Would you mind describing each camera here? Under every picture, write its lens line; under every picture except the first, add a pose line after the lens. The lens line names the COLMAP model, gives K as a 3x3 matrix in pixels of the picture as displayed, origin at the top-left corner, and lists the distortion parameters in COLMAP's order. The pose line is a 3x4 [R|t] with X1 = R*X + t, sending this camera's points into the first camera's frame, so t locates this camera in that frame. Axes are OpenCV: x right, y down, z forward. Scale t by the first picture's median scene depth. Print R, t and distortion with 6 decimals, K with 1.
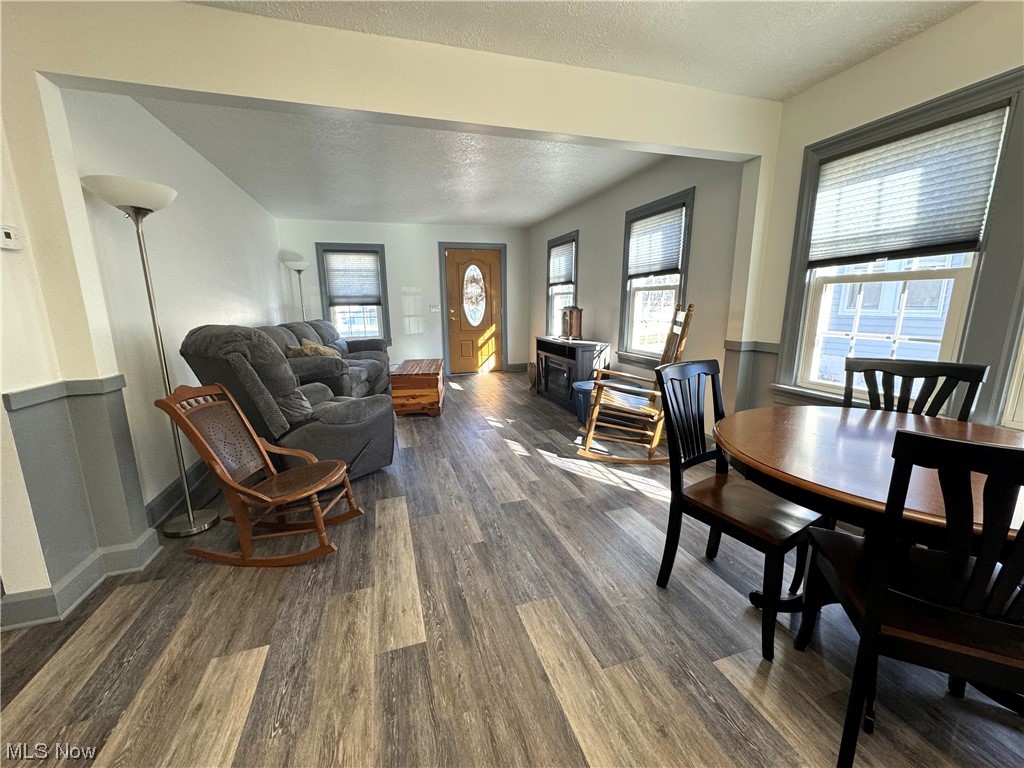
lens RADIAL K [[405.9, 0, 512.0], [0, 405.9, 384.0], [0, 0, 1]] dist [0.000010, -0.000006]
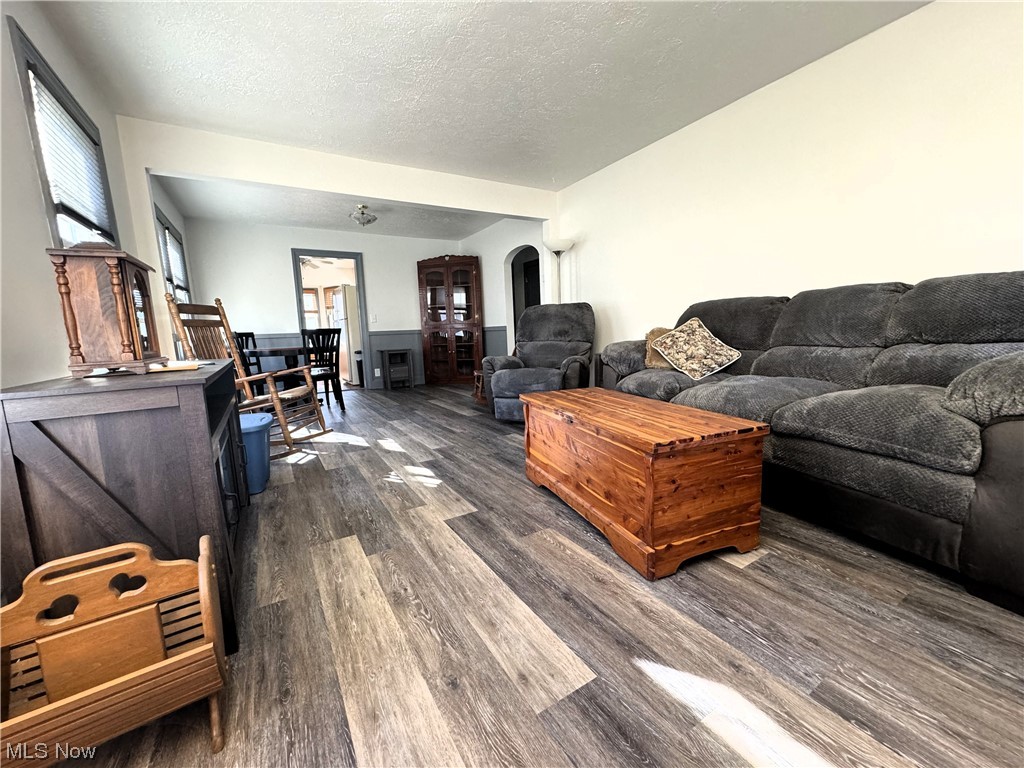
lens RADIAL K [[405.9, 0, 512.0], [0, 405.9, 384.0], [0, 0, 1]] dist [0.000010, -0.000006]
pose [[-0.970421, 0.077314, -0.228706, -0.054837], [0.001809, 0.949637, 0.313348, -0.245793], [0.241413, 0.303665, -0.921687, 1.740122]]
